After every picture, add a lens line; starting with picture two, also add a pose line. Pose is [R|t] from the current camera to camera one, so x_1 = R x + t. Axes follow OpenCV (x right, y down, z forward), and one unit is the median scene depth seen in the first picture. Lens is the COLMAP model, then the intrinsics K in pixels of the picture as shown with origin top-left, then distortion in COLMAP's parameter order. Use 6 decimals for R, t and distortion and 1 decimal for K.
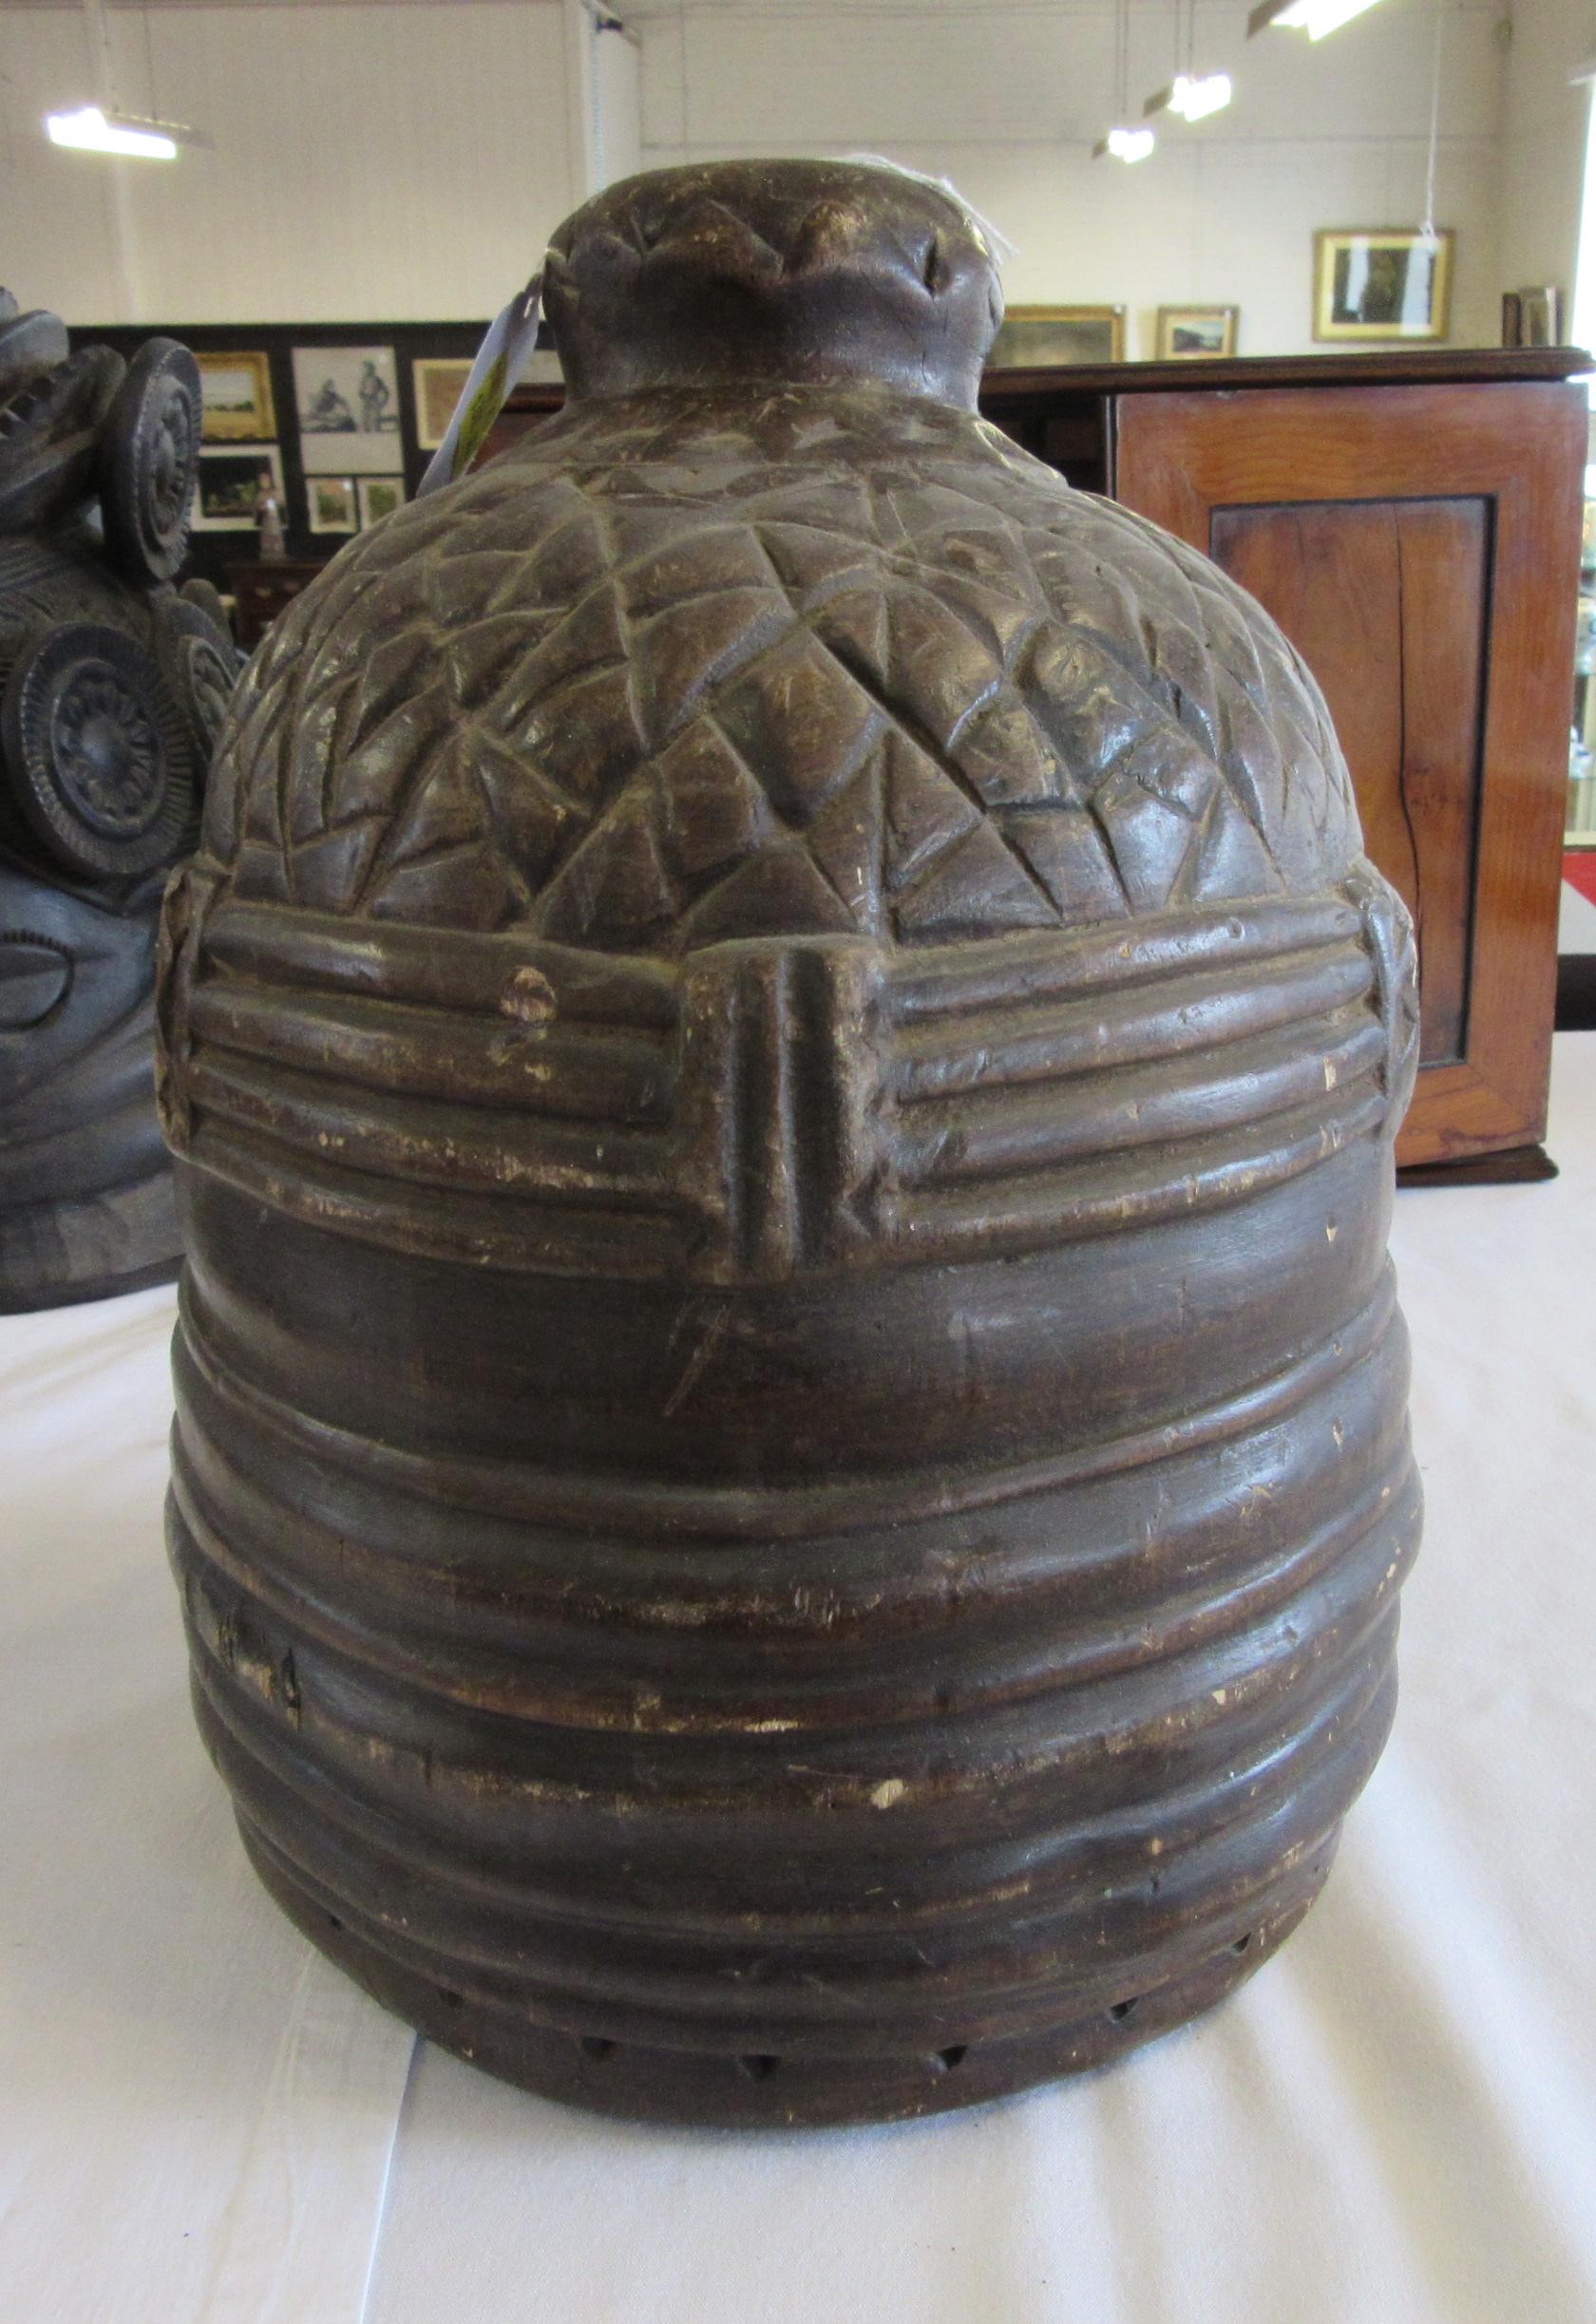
lens RADIAL K [[2461.5, 0, 879.6], [0, 2461.5, 1135.2], [0, 0, 1]] dist [-0.020864, 0.000000]
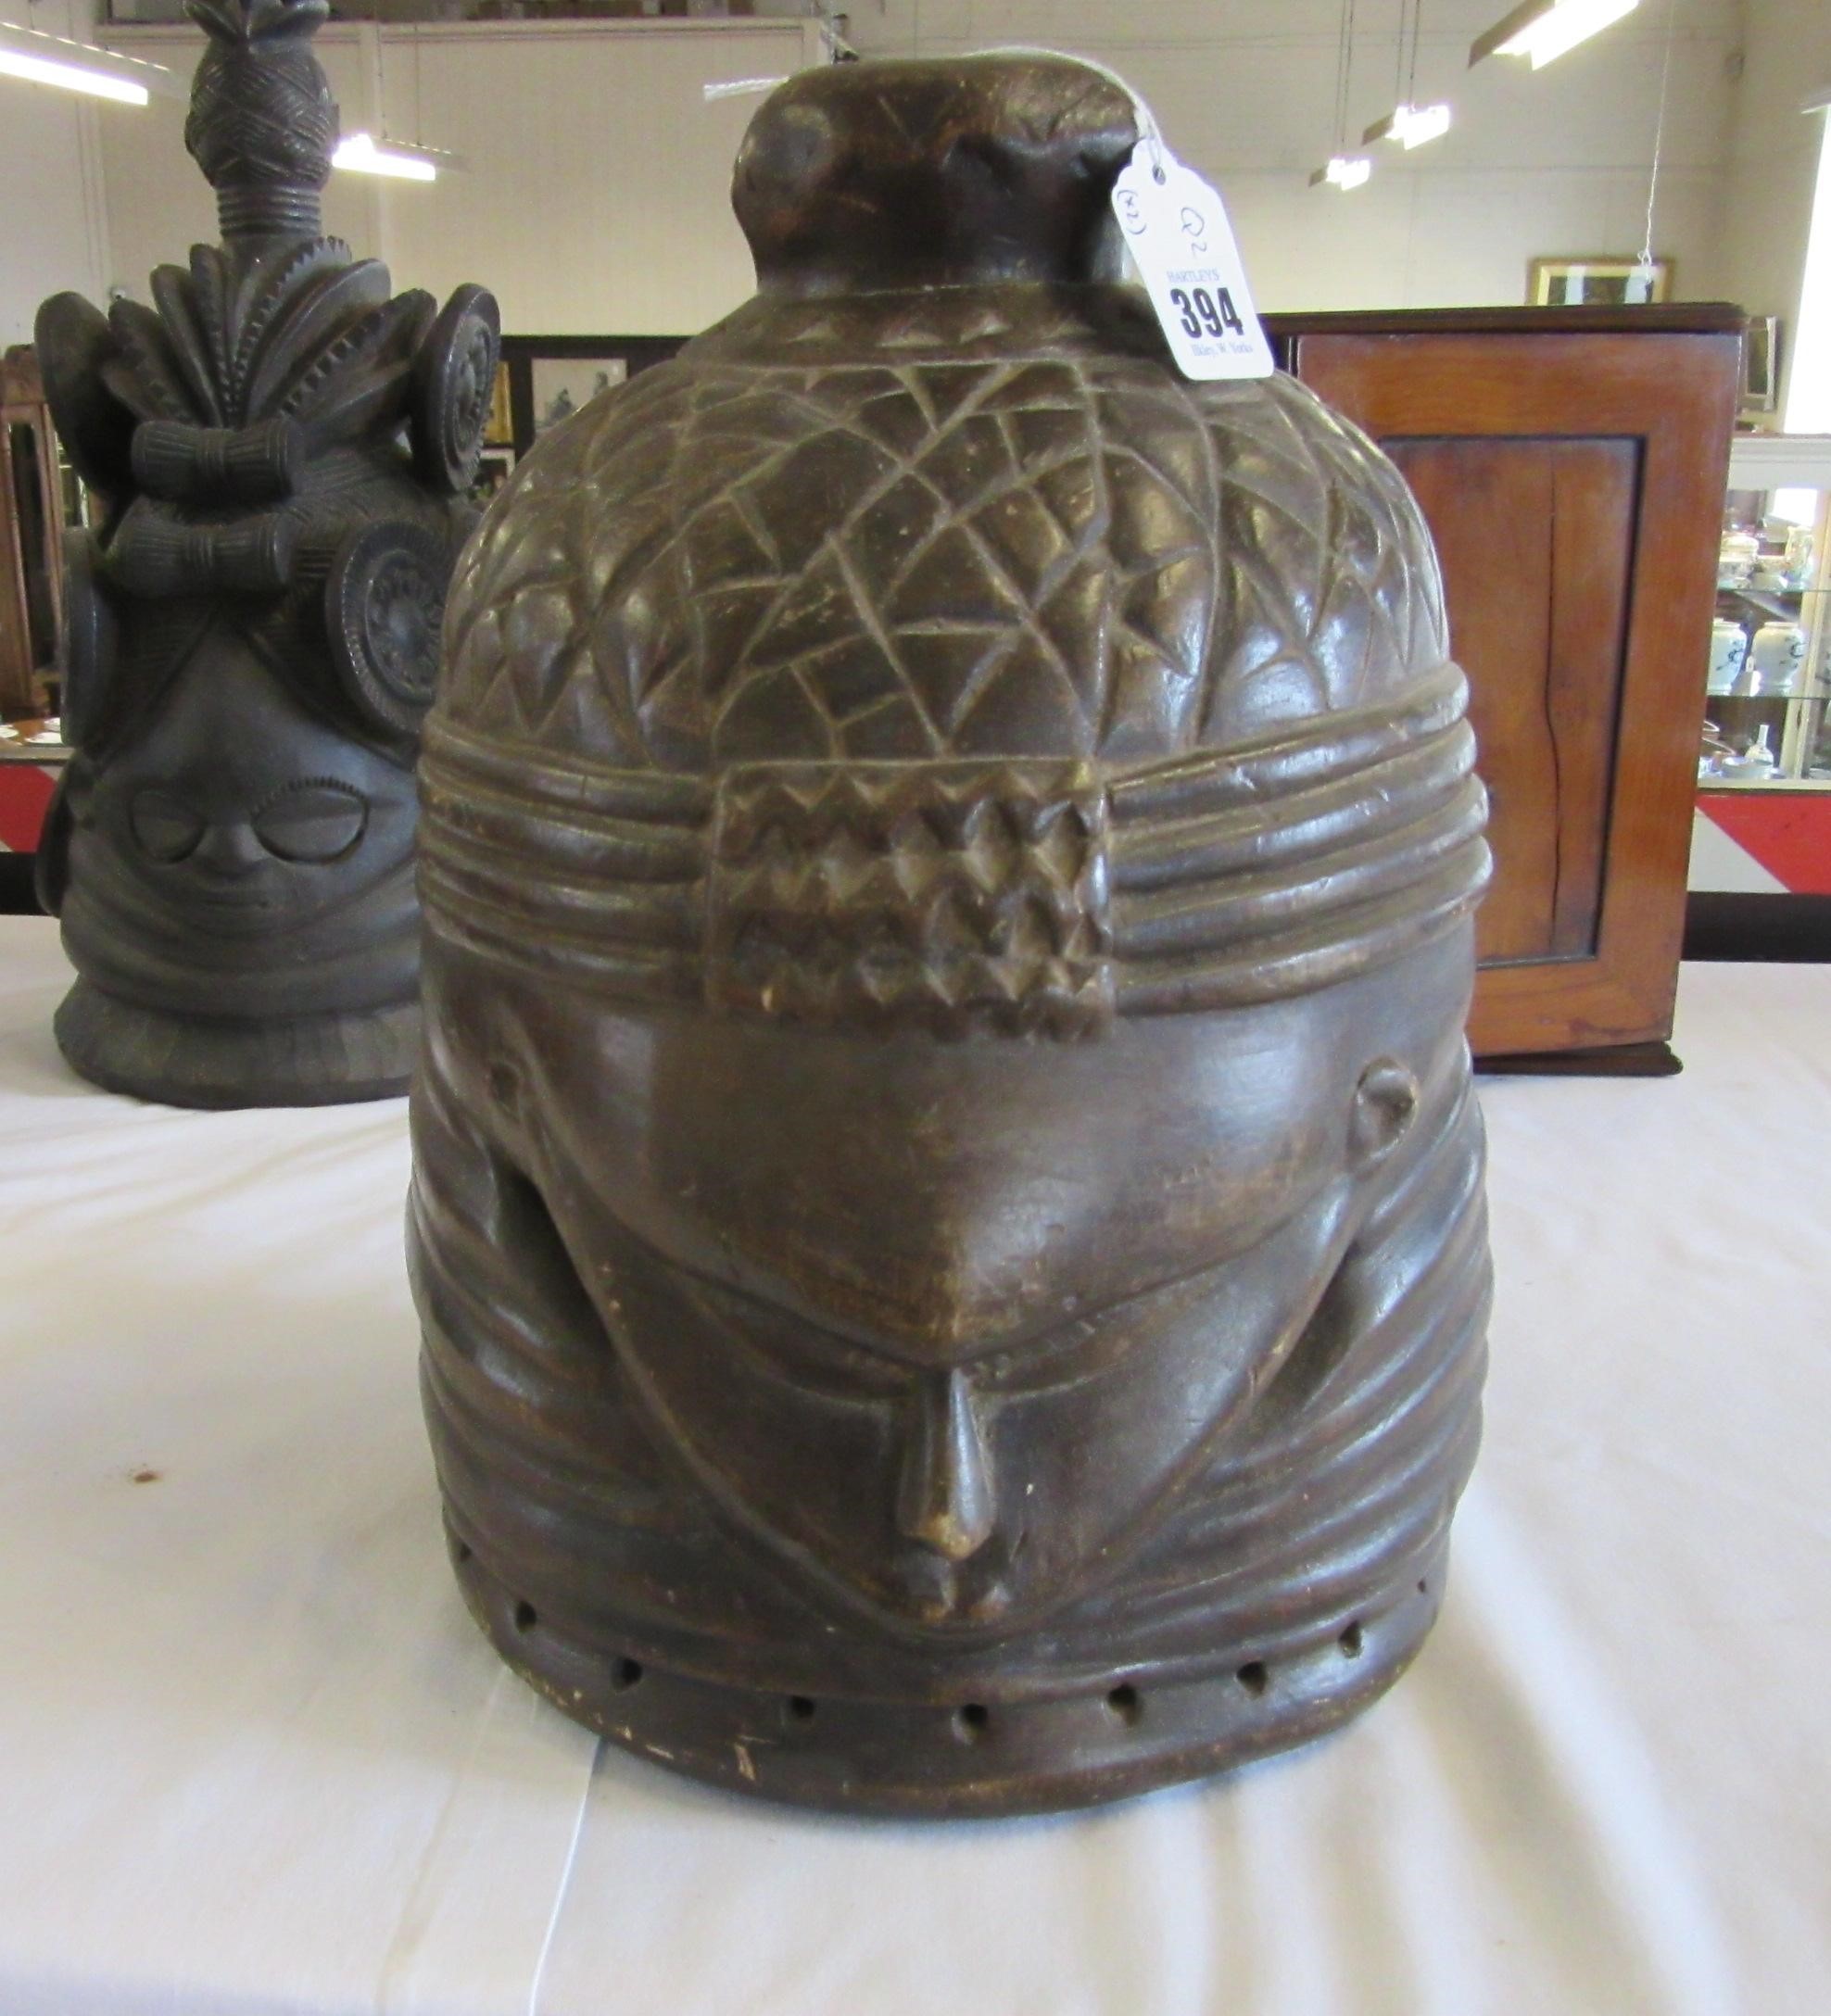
lens RADIAL K [[2412.9, 0, 726.6], [0, 2412.9, 1075.0], [0, 0, 1]] dist [-0.018046, 0.000000]
pose [[0.989592, 0.052779, -0.133872, 0.002000], [-0.056408, 0.998132, -0.023464, 0.069988], [0.132384, 0.030771, 0.990721, -0.108526]]
